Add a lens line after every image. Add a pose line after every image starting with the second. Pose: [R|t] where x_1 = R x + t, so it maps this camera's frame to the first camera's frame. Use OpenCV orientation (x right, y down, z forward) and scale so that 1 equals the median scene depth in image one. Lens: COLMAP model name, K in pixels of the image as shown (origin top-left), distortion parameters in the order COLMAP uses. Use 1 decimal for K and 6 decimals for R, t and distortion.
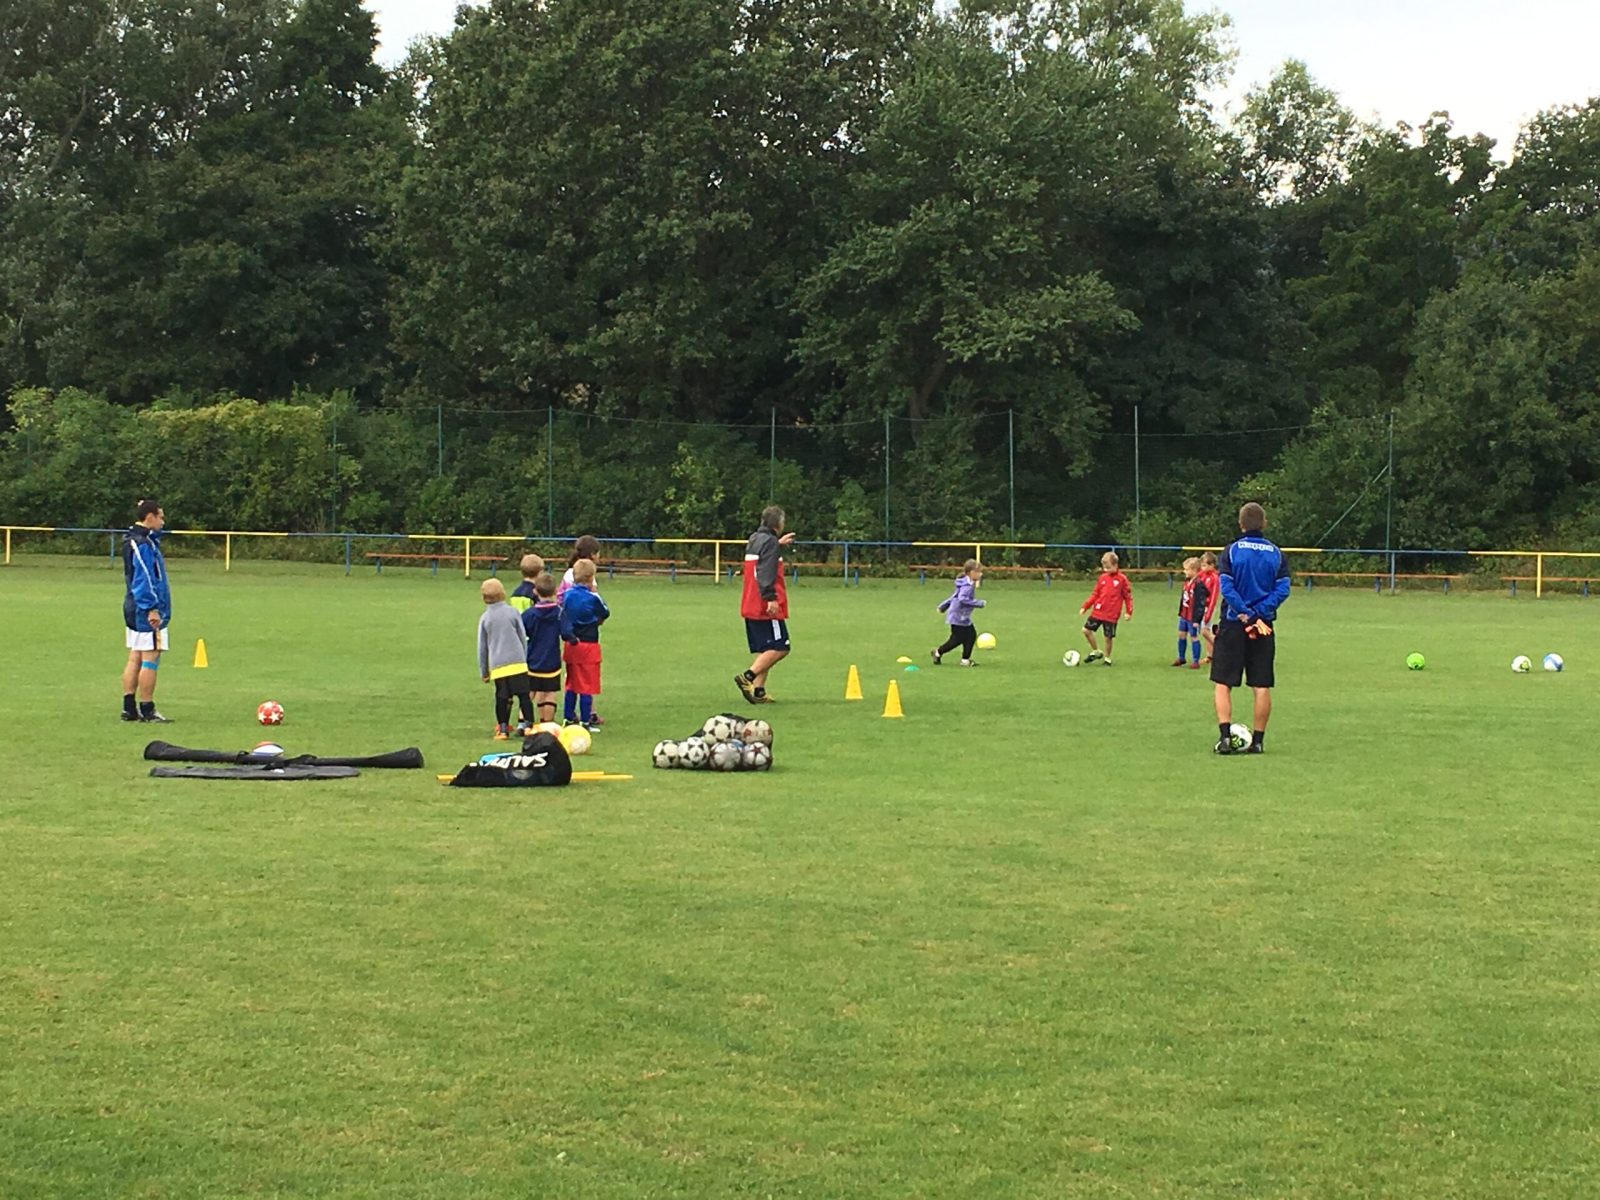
lens RADIAL K [[2983.8, 0, 800.0], [0, 2983.8, 600.0], [0, 0, 1]] dist [0.021088, 0.056587]
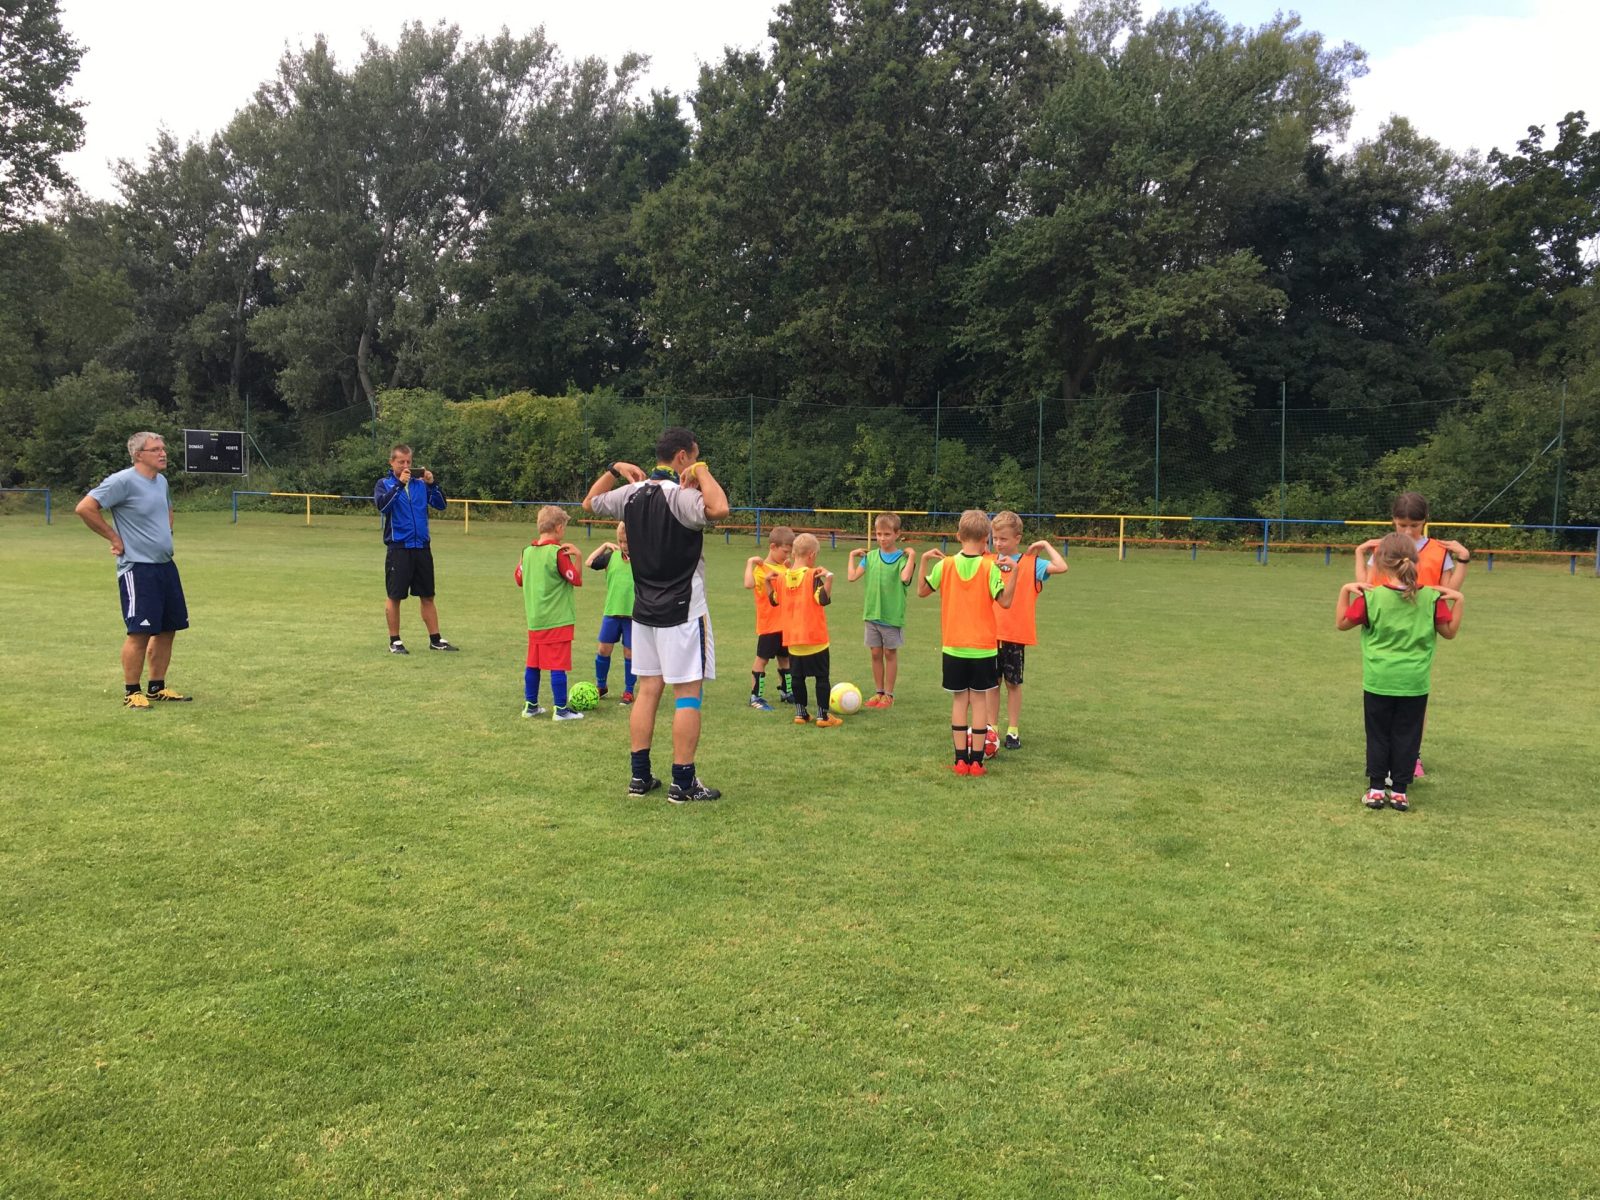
lens RADIAL K [[1396.5, 0, 807.8], [0, 1396.5, 608.5], [0, 0, 1]] dist [0.046462, -0.010252]
pose [[0.986357, 0.017775, -0.163659, 0.030389], [-0.008551, 0.998344, 0.056896, -0.012639], [0.164399, -0.054720, 0.984875, 0.476678]]
